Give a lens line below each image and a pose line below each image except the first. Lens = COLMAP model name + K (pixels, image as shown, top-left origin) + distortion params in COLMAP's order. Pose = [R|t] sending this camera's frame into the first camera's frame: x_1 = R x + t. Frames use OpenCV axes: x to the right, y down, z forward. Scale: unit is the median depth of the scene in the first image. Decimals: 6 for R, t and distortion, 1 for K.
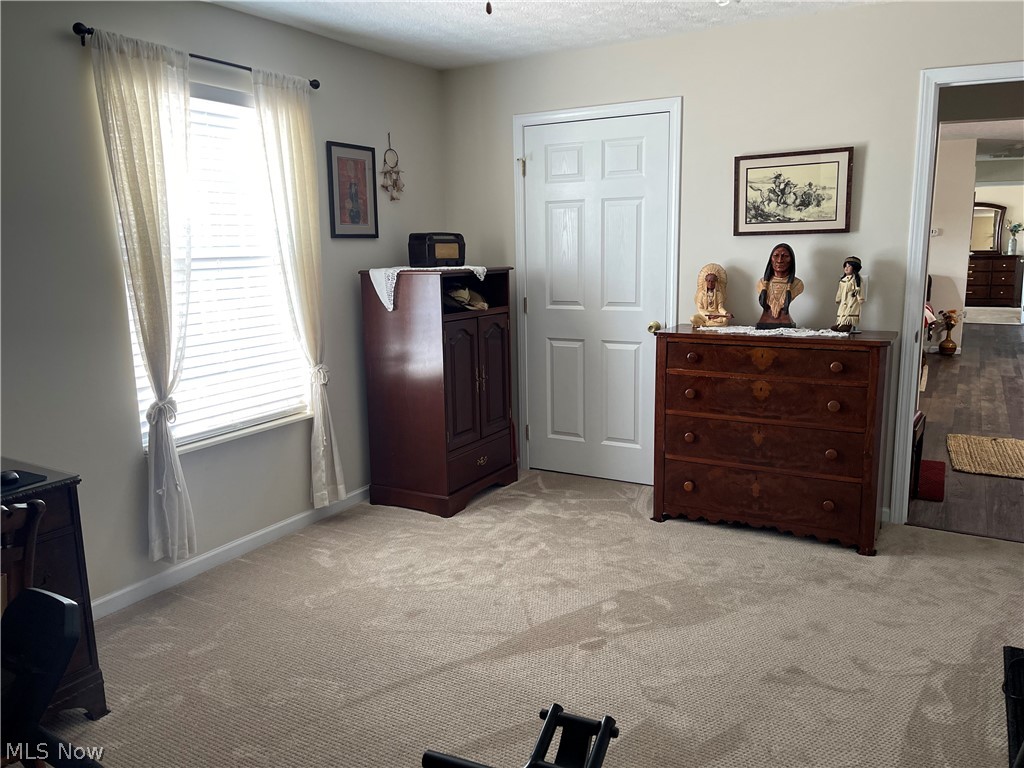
lens RADIAL K [[777.7, 0, 509.6], [0, 777.7, 382.9], [0, 0, 1]] dist [0.055068, -0.065106]
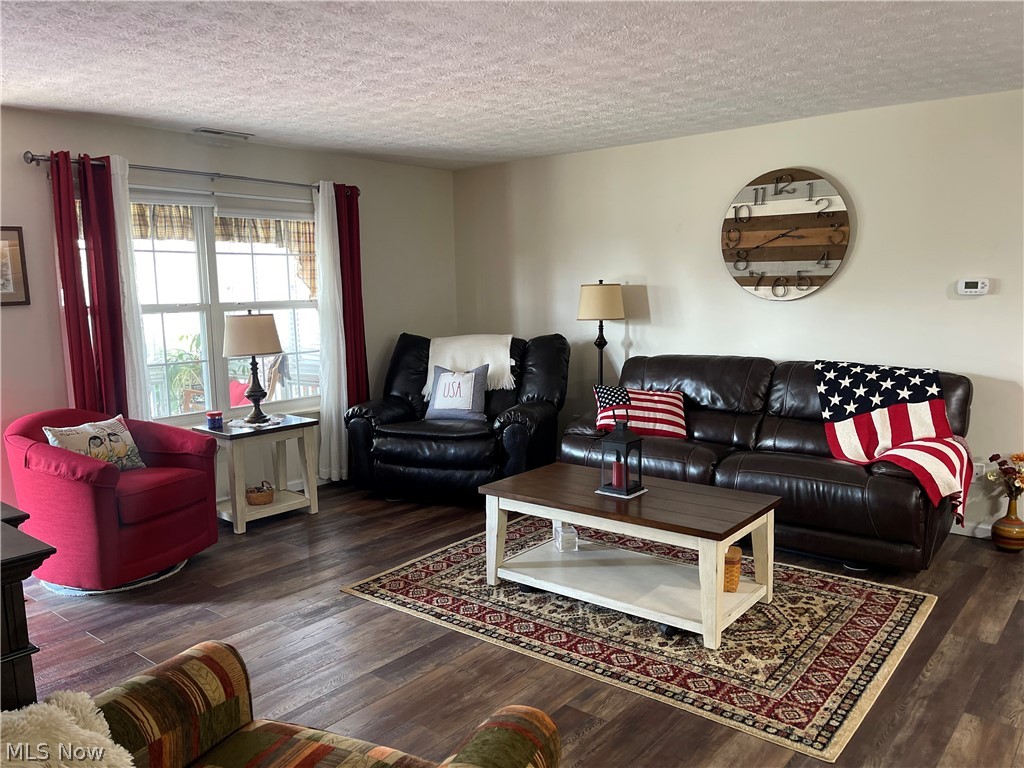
lens RADIAL K [[777.7, 0, 516.7], [0, 777.7, 394.2], [0, 0, 1]] dist [0.055068, -0.065106]
pose [[0.986035, 0.019534, -0.165389, 0.337153], [-0.026282, 0.998905, -0.038708, -0.100476], [0.164451, 0.042514, 0.985469, 0.477568]]
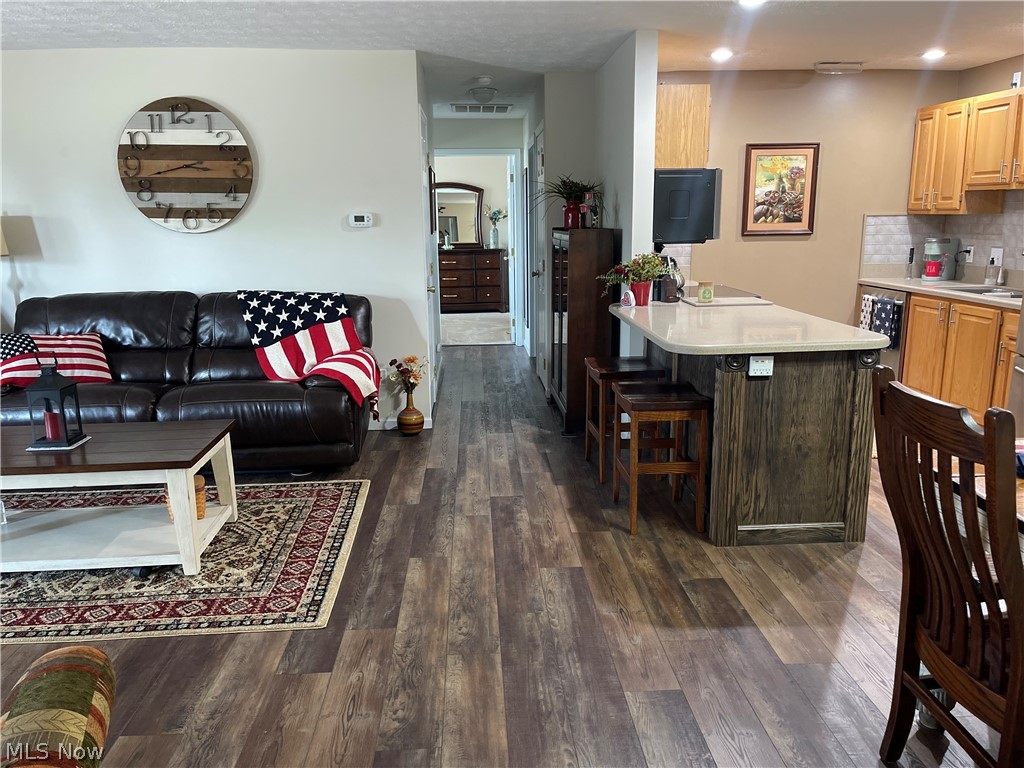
lens RADIAL K [[777.7, 0, 513.1], [0, 777.7, 388.0], [0, 0, 1]] dist [0.055068, -0.065106]
pose [[0.837914, -0.113509, 0.533870, 0.309888], [0.099324, 0.993515, 0.055347, -0.092494], [-0.536690, 0.006651, 0.843754, 0.463158]]
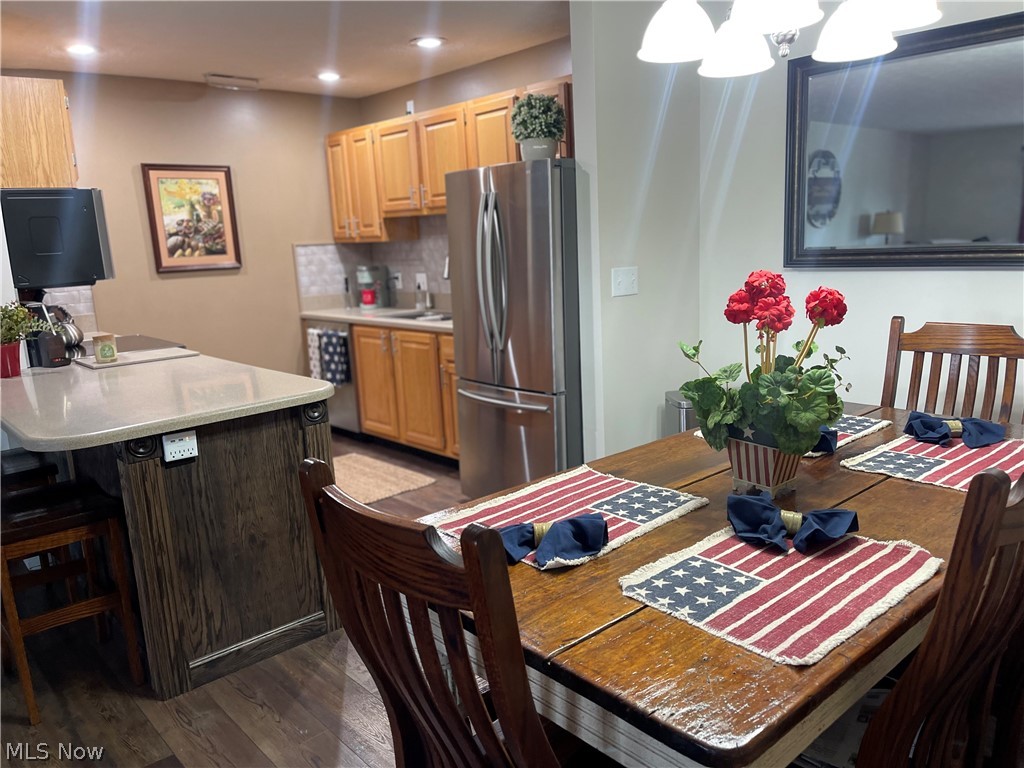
lens RADIAL K [[777.7, 0, 531.2], [0, 777.7, 399.3], [0, 0, 1]] dist [0.055068, -0.065106]
pose [[0.301366, -0.197250, 0.932883, 0.387320], [0.212449, 0.967666, 0.135973, -0.097690], [-0.929540, 0.157213, 0.333527, 0.501755]]
